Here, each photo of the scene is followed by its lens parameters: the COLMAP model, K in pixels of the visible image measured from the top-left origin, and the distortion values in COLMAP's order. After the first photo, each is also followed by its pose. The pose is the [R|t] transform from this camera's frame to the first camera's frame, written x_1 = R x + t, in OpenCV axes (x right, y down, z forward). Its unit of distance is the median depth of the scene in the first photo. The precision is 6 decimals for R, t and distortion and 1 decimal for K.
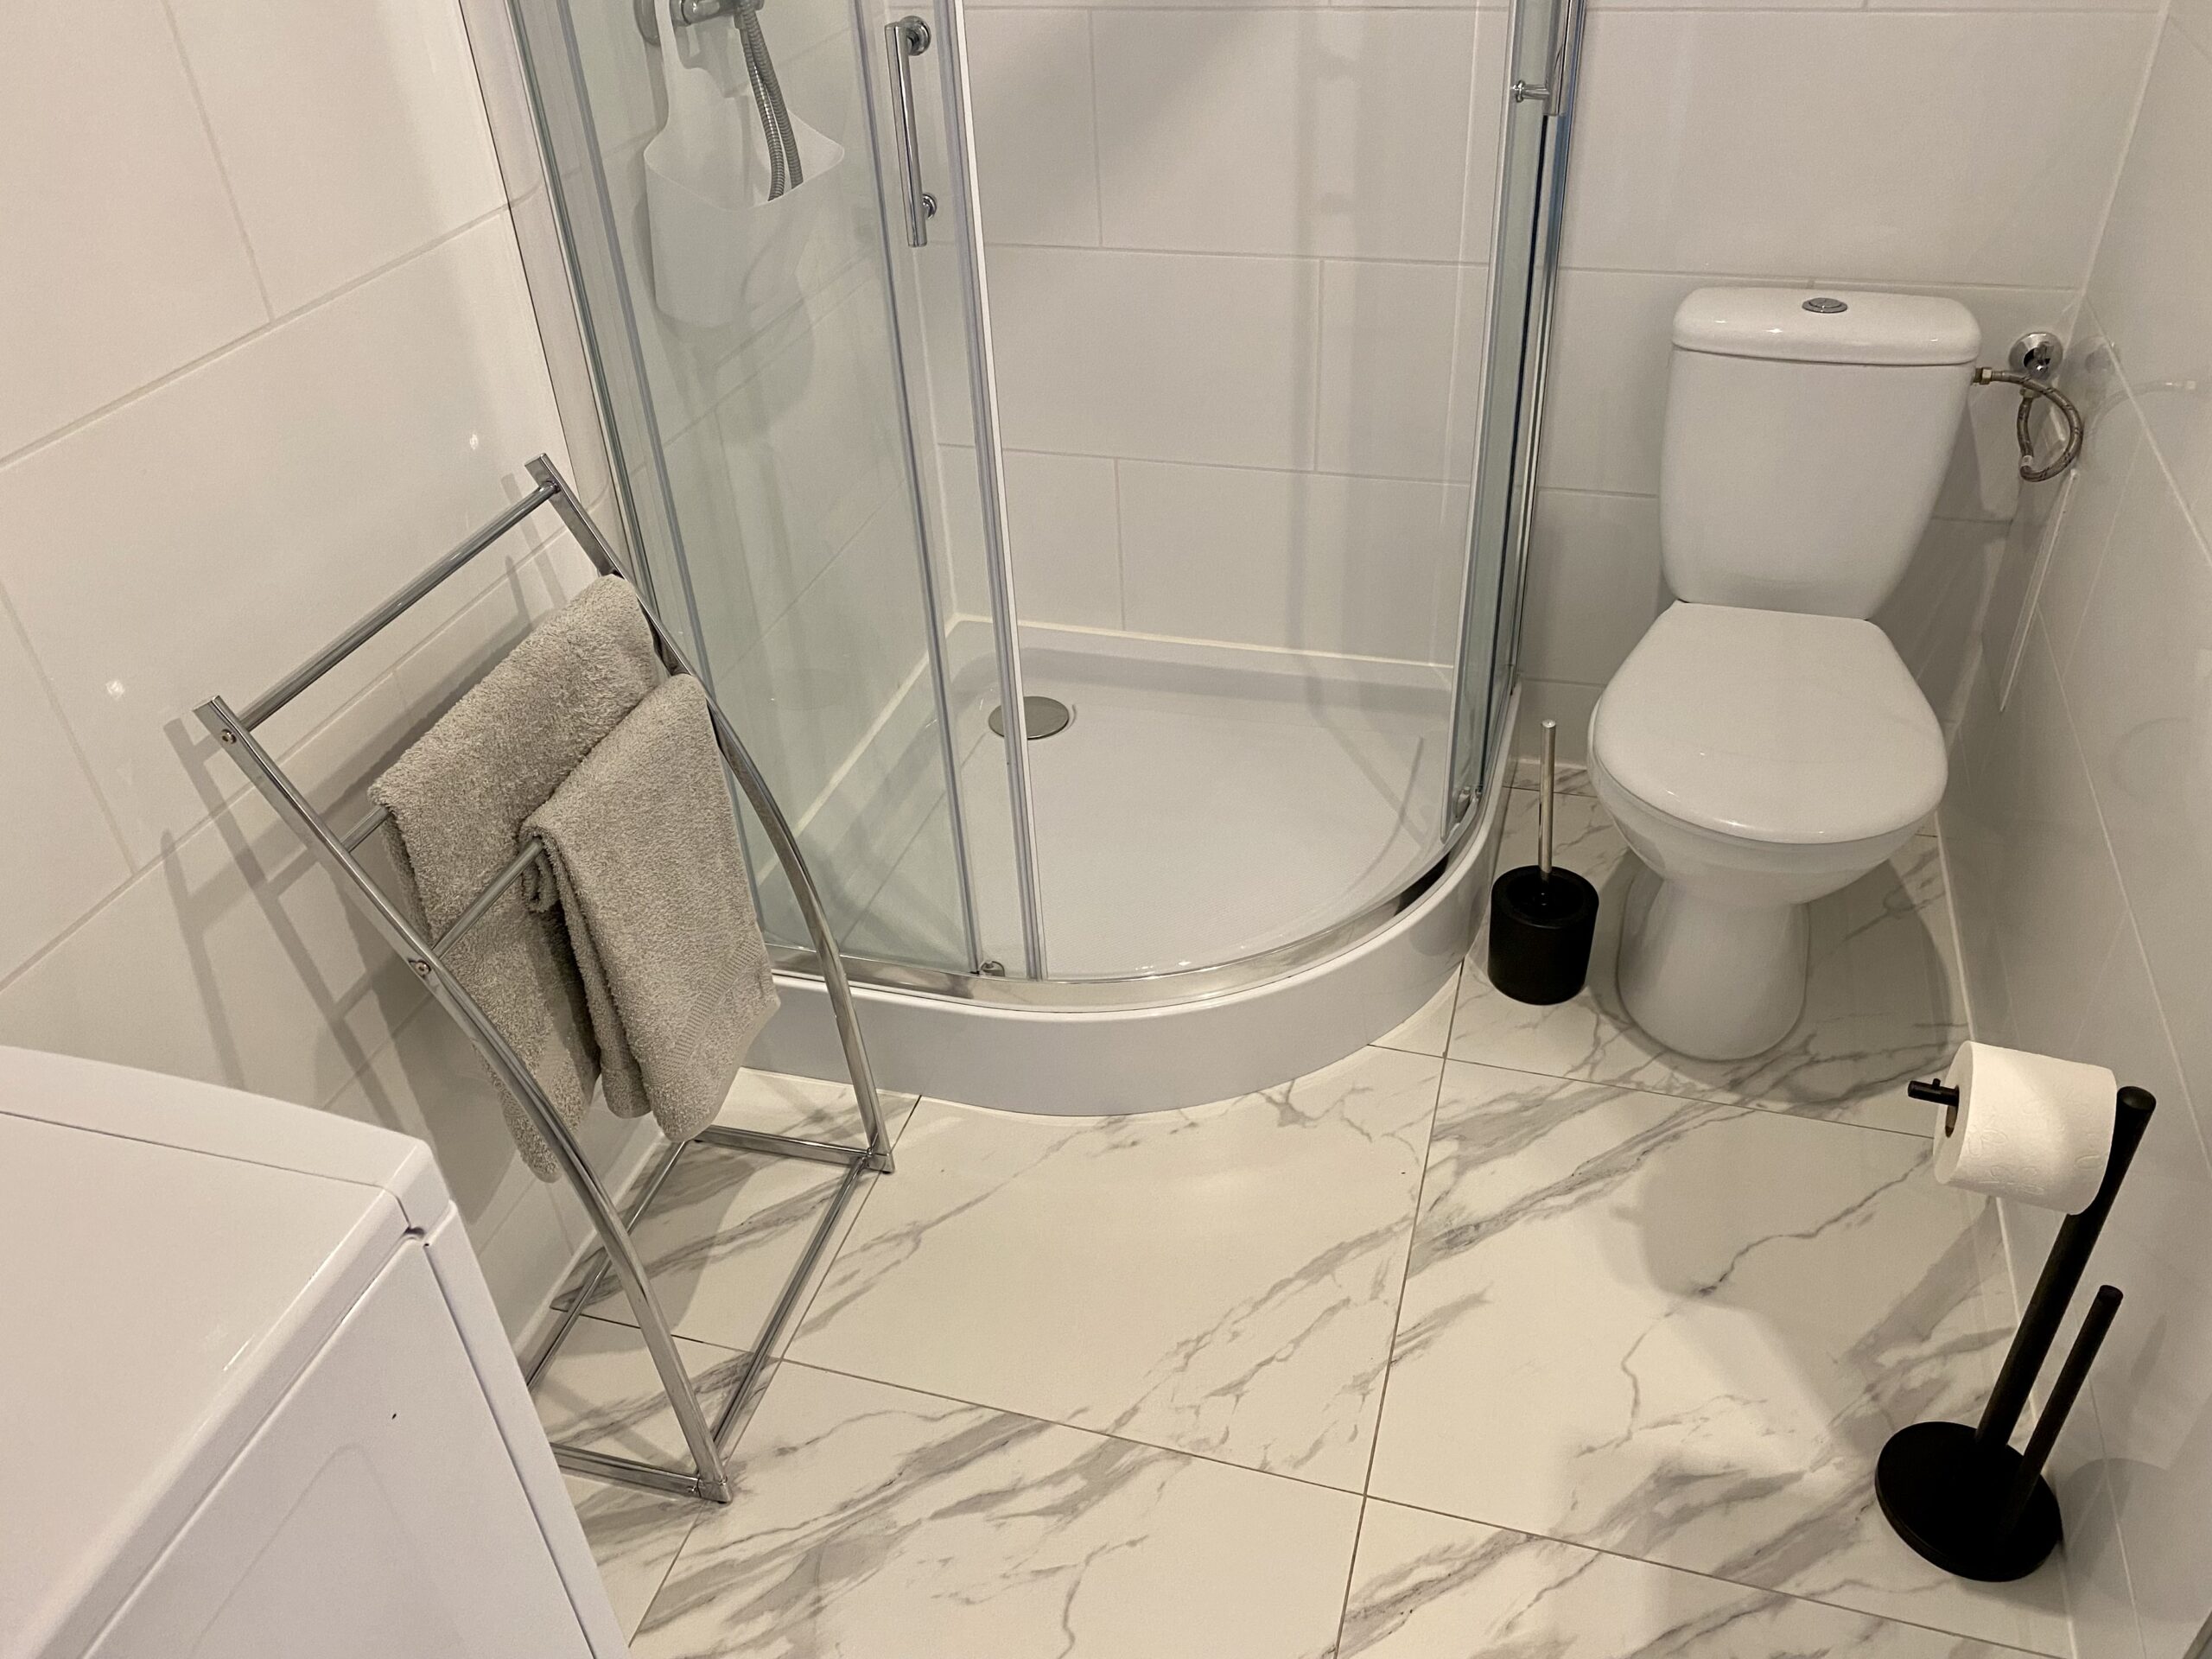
lens RADIAL K [[1707.4, 0, 1095.5], [0, 1707.4, 818.5], [0, 0, 1]] dist [0.030585, -0.040323]
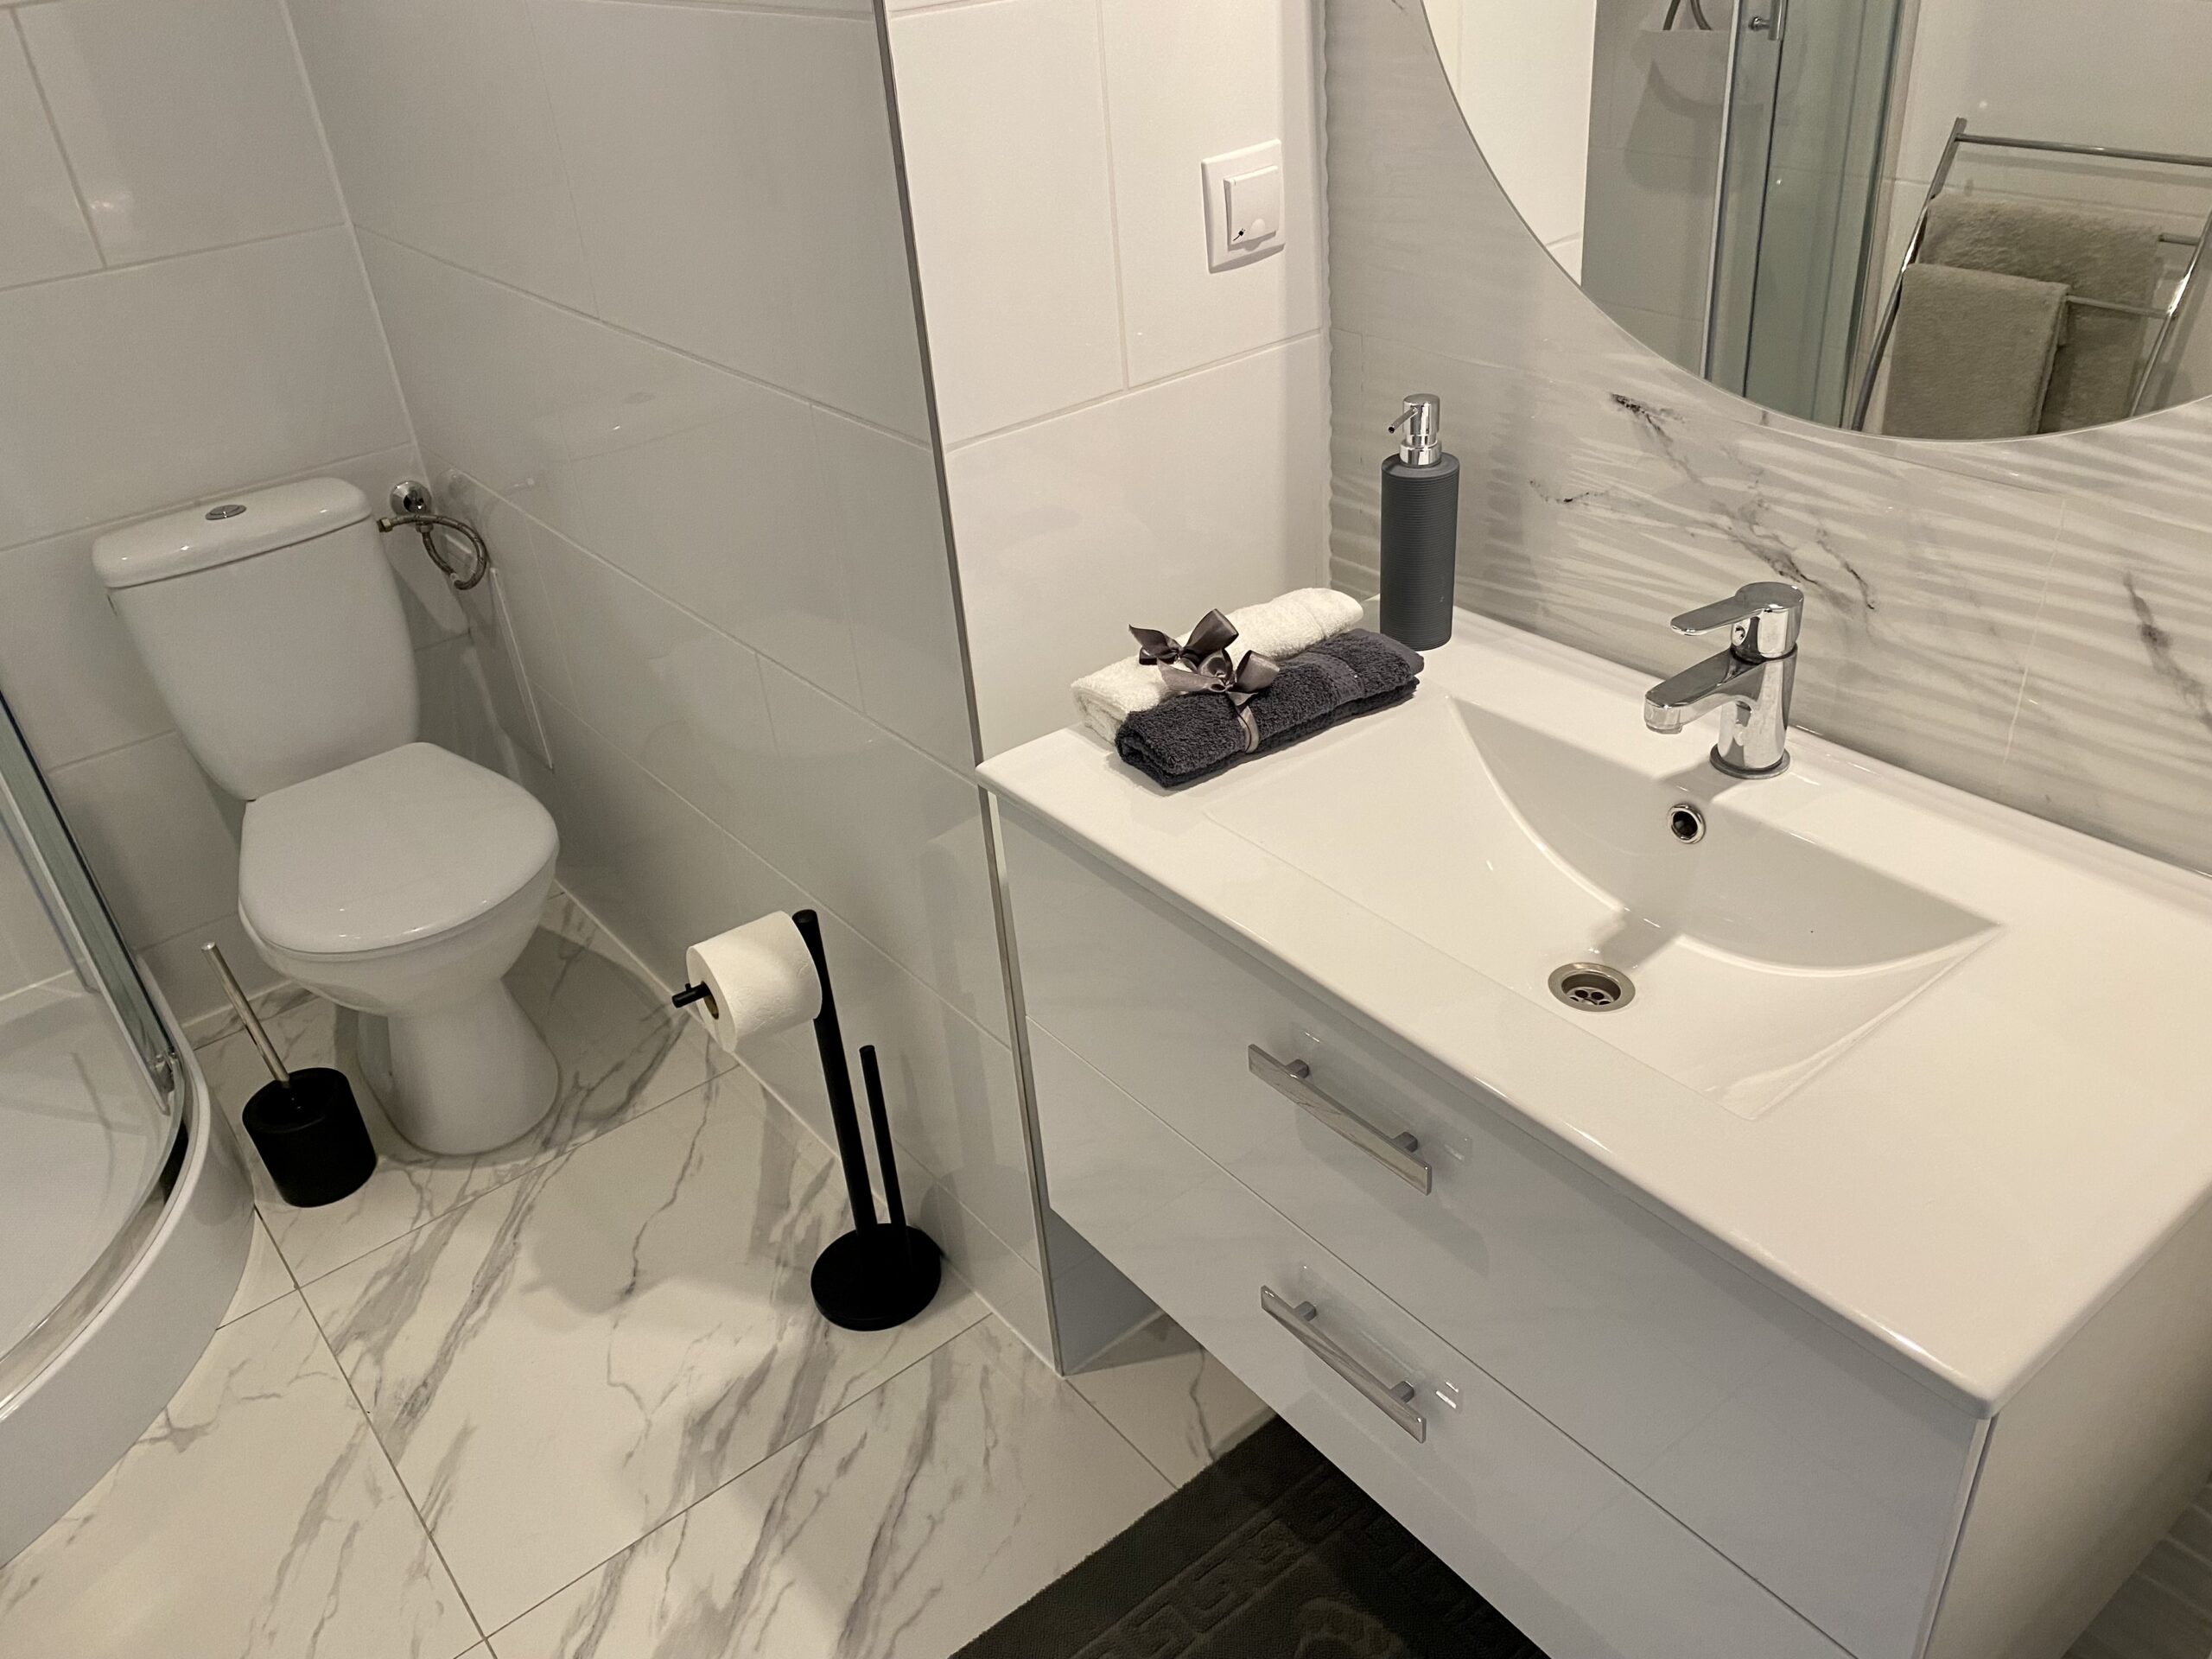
lens RADIAL K [[1707.4, 0, 1105.3], [0, 1707.4, 841.5], [0, 0, 1]] dist [0.030585, -0.040323]
pose [[0.574059, -0.431836, 0.695683, -0.112734], [0.515484, 0.850721, 0.102710, 0.061840], [-0.636186, 0.299652, 0.710968, -0.087295]]
